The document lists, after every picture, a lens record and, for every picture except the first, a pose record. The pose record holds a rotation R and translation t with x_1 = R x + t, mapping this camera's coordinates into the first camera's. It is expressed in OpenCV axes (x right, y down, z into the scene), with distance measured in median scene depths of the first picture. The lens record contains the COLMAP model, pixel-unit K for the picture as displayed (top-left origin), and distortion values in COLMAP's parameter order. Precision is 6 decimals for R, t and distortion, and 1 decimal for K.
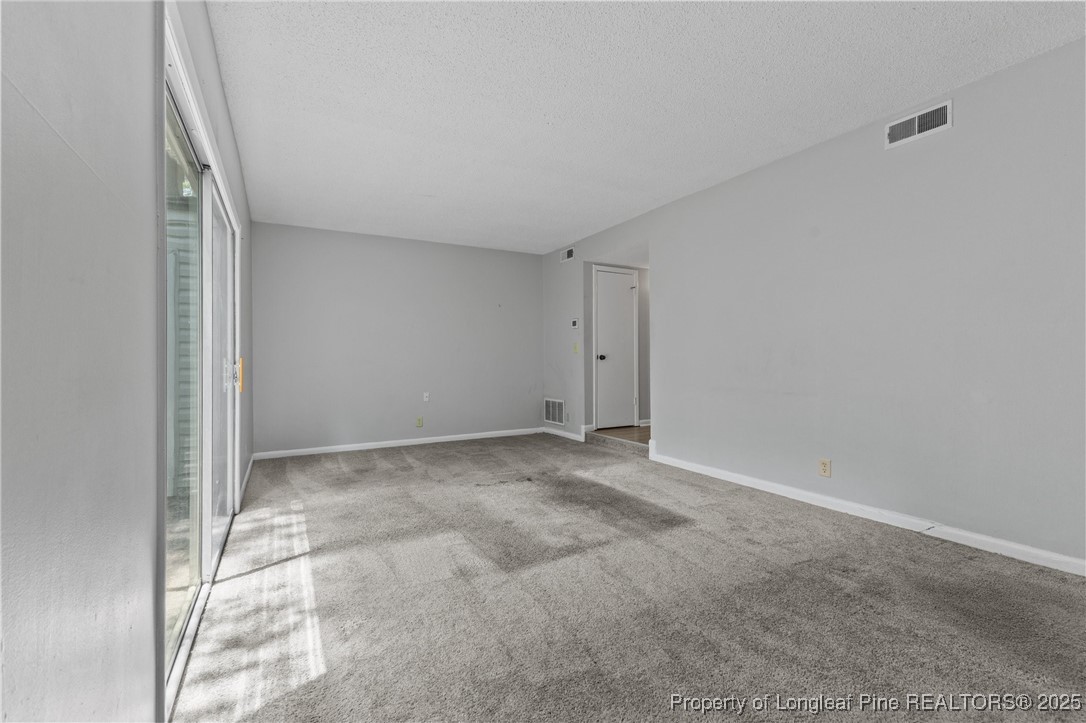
lens RADIAL K [[472.3, 0, 544.9], [0, 472.3, 360.9], [0, 0, 1]] dist [0.007477, -0.000154]
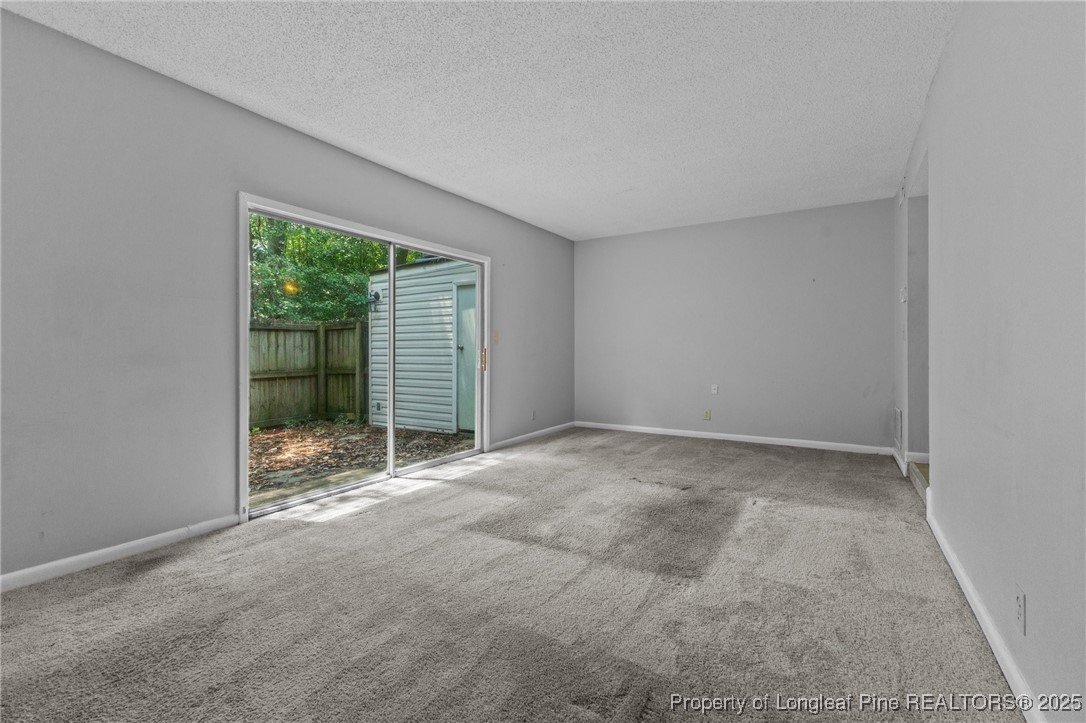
lens RADIAL K [[486.4, 0, 521.2], [0, 486.4, 348.2], [0, 0, 1]] dist [0.022420, -0.000041]
pose [[0.461727, -0.002764, -0.887018, 0.829075], [0.000898, 0.999996, -0.002649, -0.003832], [0.887022, 0.000426, 0.461728, 0.432276]]
